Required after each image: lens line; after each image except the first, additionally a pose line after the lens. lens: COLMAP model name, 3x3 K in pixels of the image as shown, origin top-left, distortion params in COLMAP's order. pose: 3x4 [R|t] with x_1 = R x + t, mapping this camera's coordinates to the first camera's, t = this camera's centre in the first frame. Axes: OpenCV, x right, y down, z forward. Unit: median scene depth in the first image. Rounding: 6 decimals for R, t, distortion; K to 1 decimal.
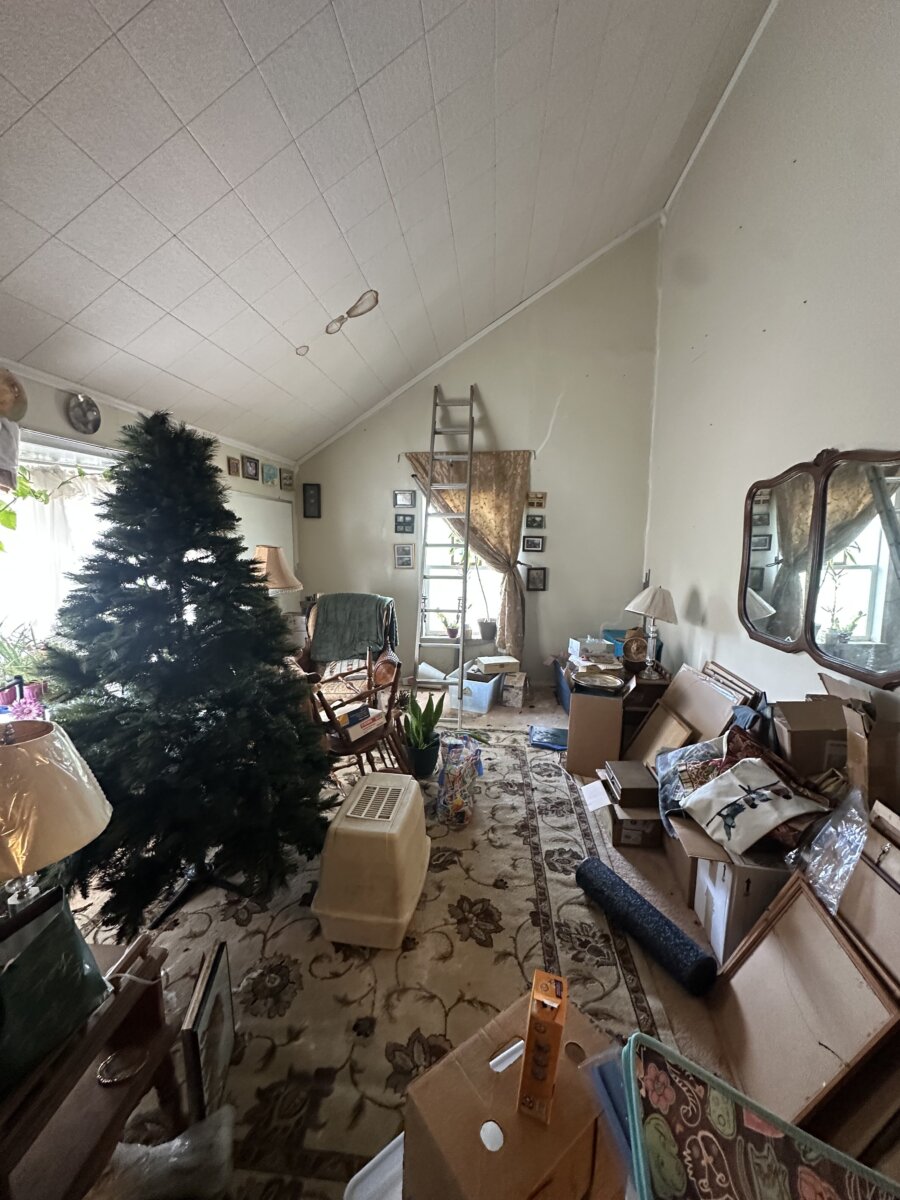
lens RADIAL K [[480.7, 0, 455.2], [0, 480.7, 597.0], [0, 0, 1]] dist [-0.003115, 0.000387]
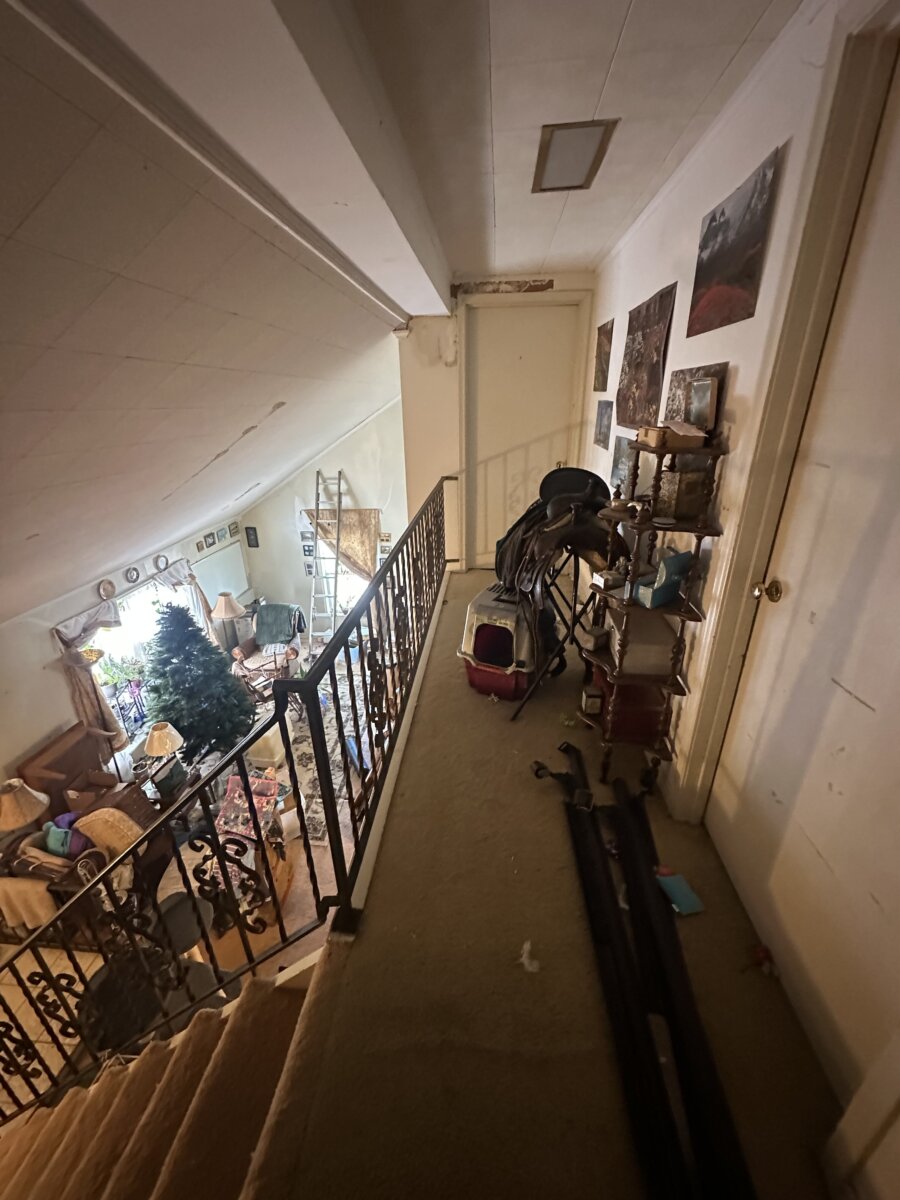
lens RADIAL K [[480.7, 0, 448.1], [0, 480.7, 602.4], [0, 0, 1]] dist [-0.003115, 0.000387]
pose [[0.999567, -0.018047, -0.023240, 0.442500], [0.023740, 0.961251, 0.274650, -0.460044], [0.017383, -0.275083, 0.961263, -0.683039]]
